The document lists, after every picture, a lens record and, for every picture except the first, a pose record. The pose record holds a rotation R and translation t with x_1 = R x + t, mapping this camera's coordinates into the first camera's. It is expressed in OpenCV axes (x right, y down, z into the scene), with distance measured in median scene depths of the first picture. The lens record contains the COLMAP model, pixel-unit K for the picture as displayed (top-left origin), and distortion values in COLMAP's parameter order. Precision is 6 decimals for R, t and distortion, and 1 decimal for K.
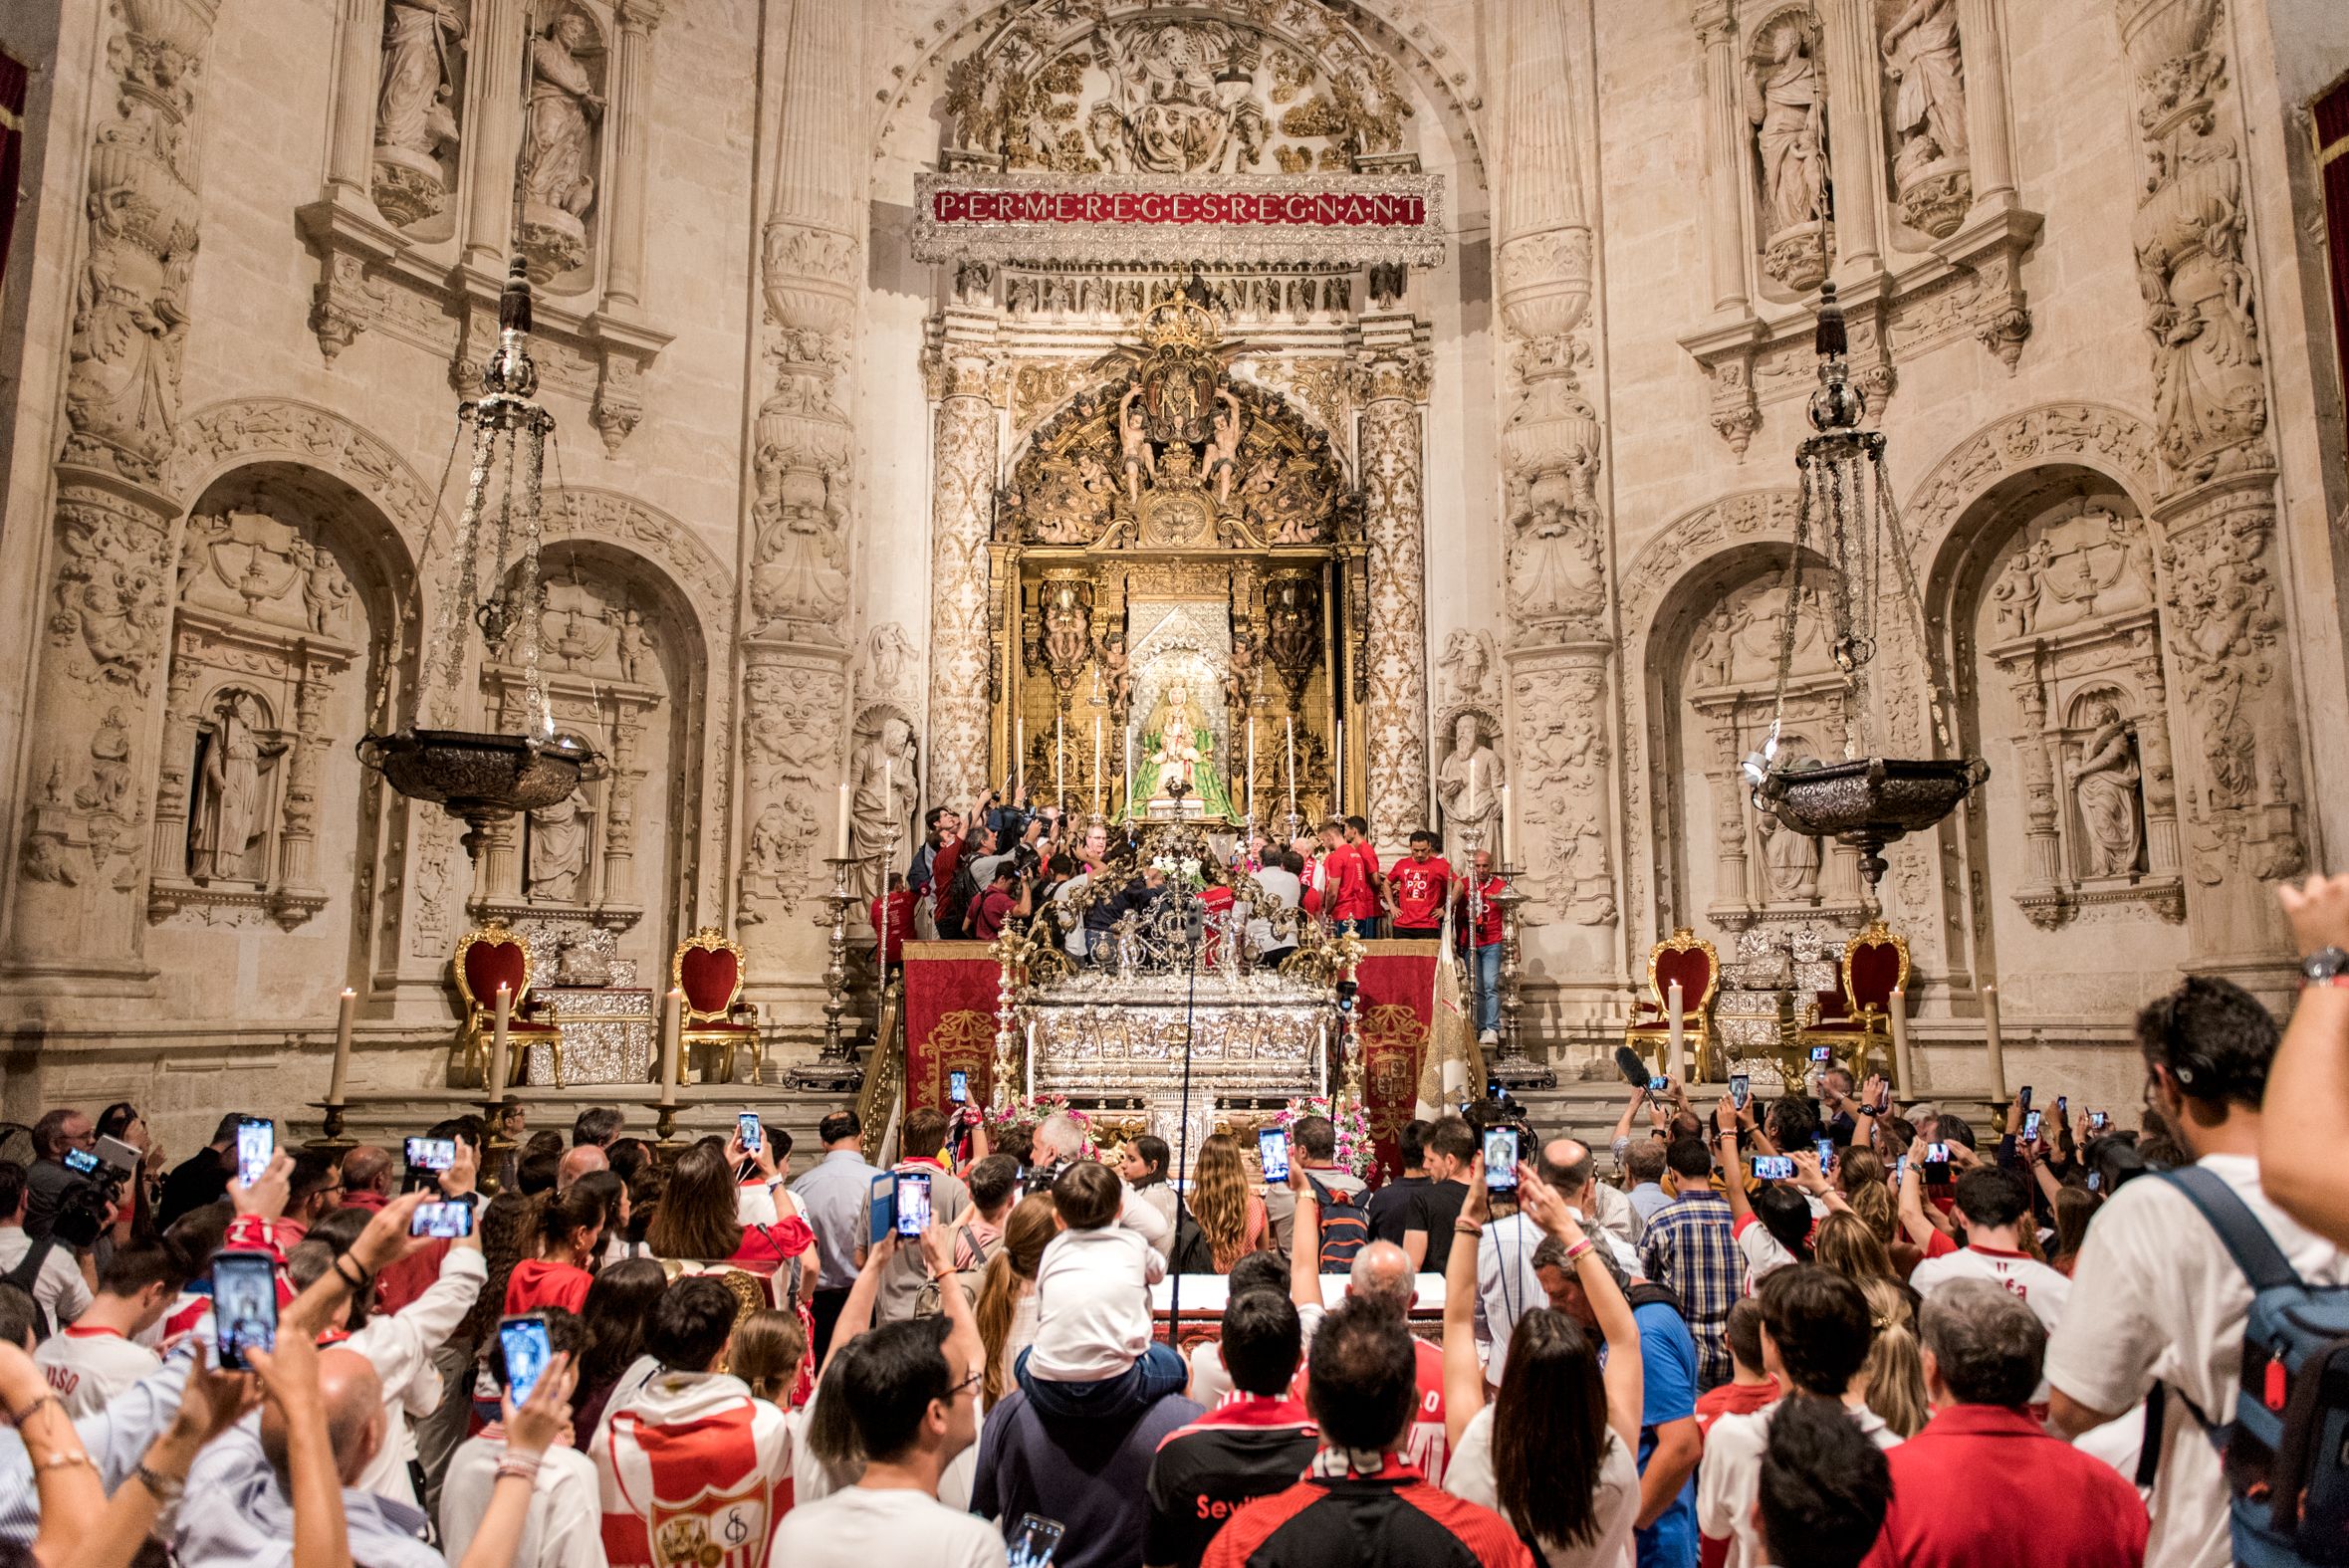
lens RADIAL K [[1463.6, 0, 1174.5], [0, 1463.6, 784.0], [0, 0, 1]] dist [0.001557, -0.001292]
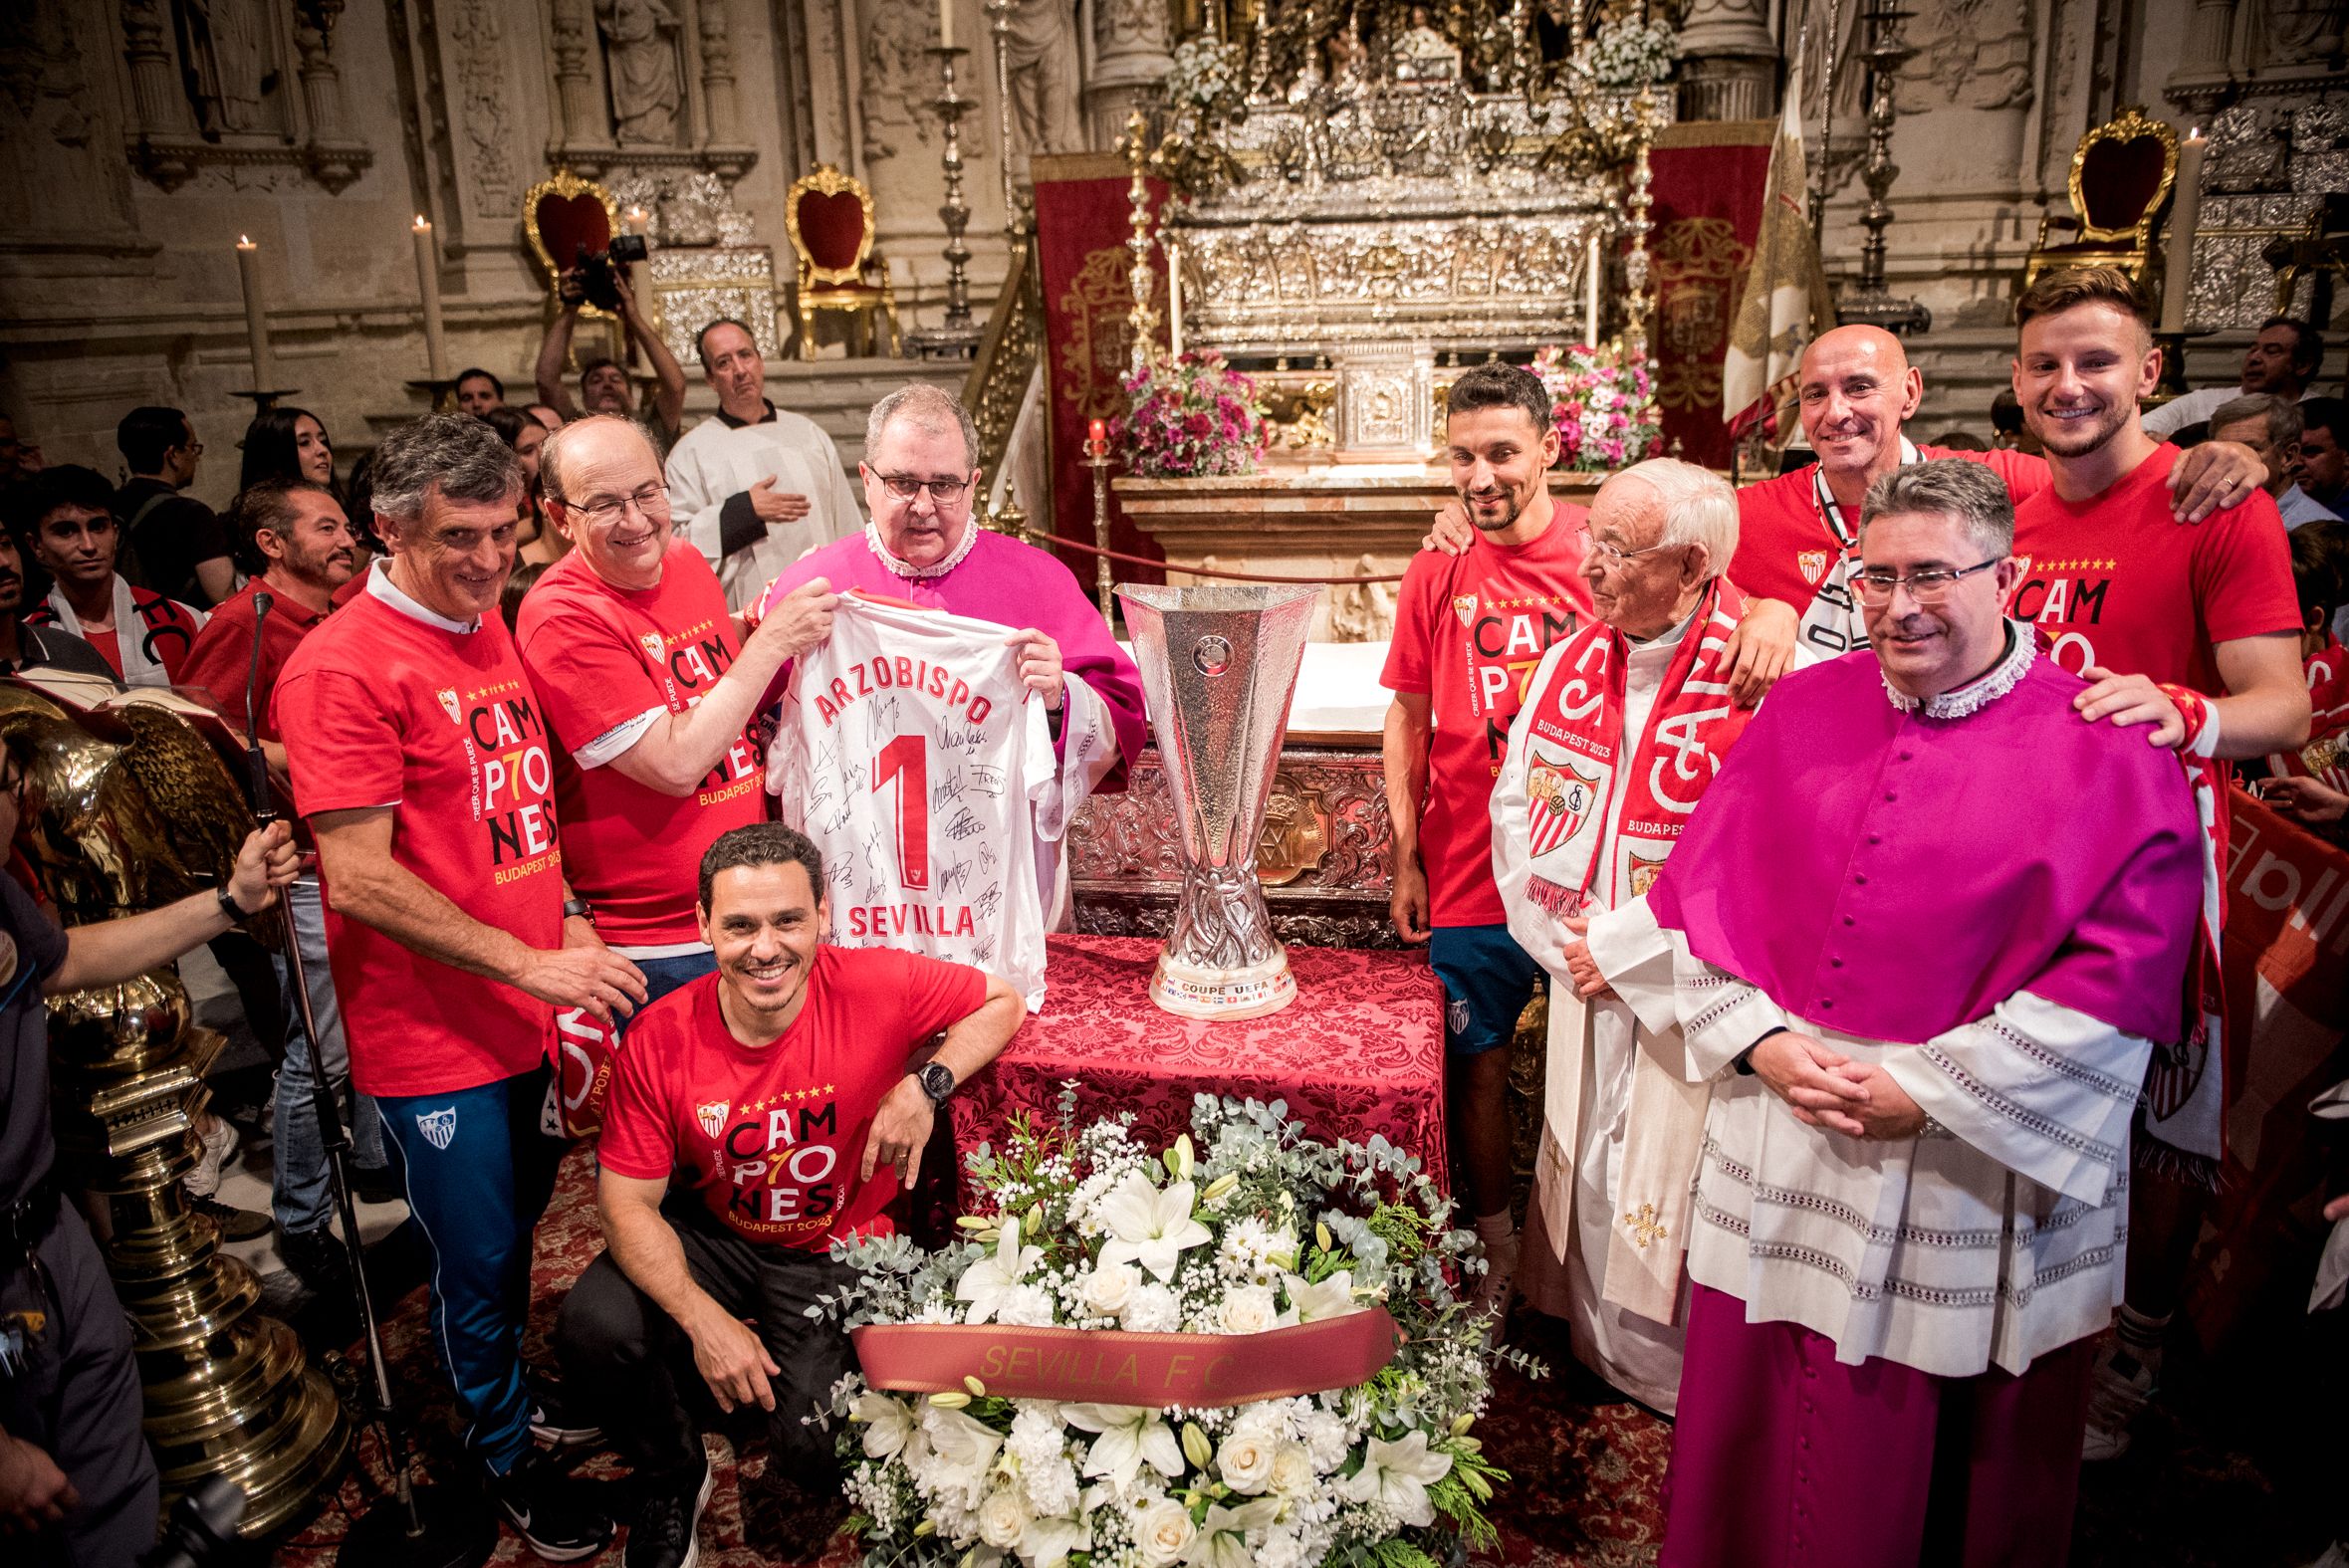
lens RADIAL K [[1728.0, 0, 1155.6], [0, 1728.0, 776.6], [0, 0, 1]] dist [-0.059907, -0.009007]
pose [[0.988183, 0.011854, -0.152819, 0.015494], [0.054988, 0.903223, 0.425633, 0.025887], [0.143075, -0.429007, 0.891898, 0.099603]]
